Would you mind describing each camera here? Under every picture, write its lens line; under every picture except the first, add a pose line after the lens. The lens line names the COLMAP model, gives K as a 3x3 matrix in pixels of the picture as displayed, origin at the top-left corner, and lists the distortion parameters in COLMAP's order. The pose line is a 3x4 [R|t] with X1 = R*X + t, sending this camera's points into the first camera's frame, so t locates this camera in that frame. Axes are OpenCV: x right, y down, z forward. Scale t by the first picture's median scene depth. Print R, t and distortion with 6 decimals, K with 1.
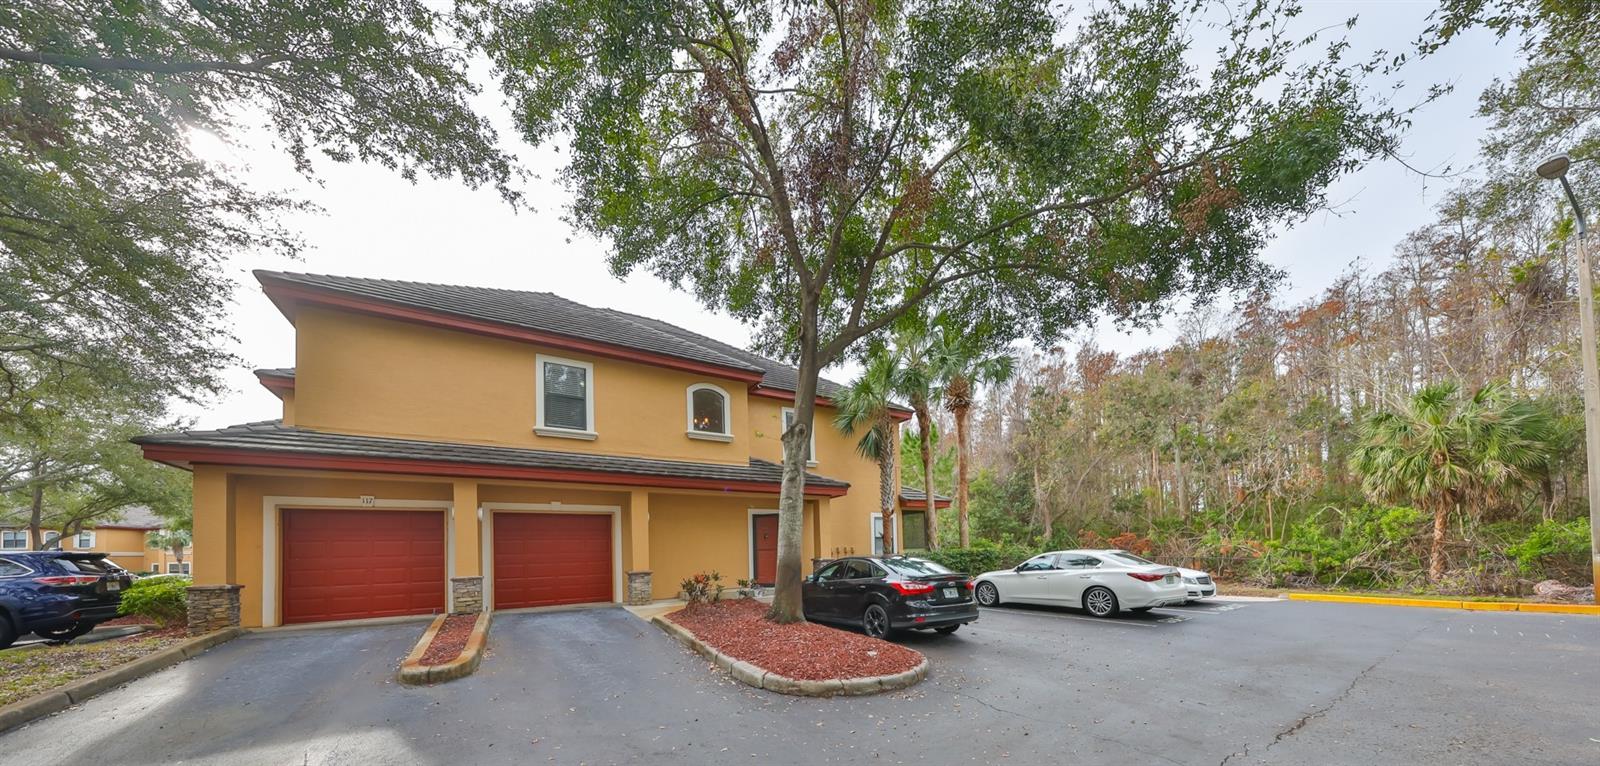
lens RADIAL K [[500.8, 0, 798.3], [0, 500.8, 542.0], [0, 0, 1]] dist [0.000530, -0.000136]
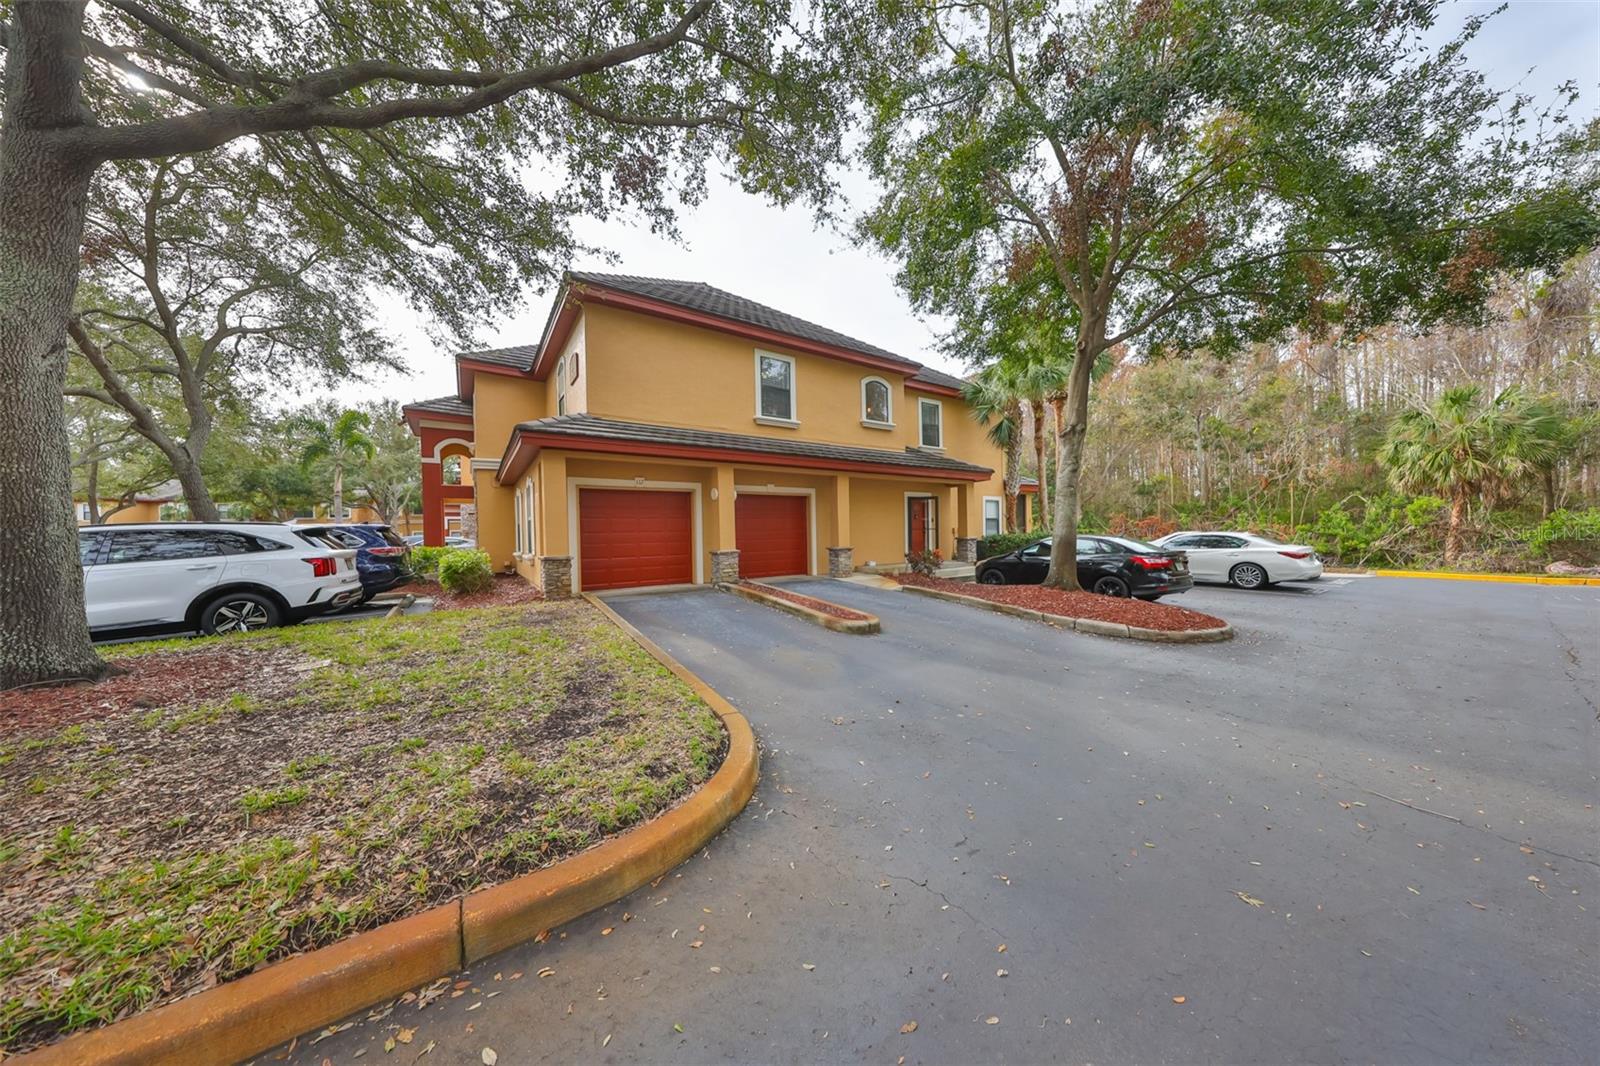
lens RADIAL K [[494.2, 0, 803.7], [0, 494.2, 537.5], [0, 0, 1]] dist [0.000419, 0.000167]
pose [[0.998995, 0.009535, 0.043806, -0.268736], [-0.011051, 0.999344, 0.034494, -0.000125], [-0.043448, -0.034943, 0.998444, -0.059269]]
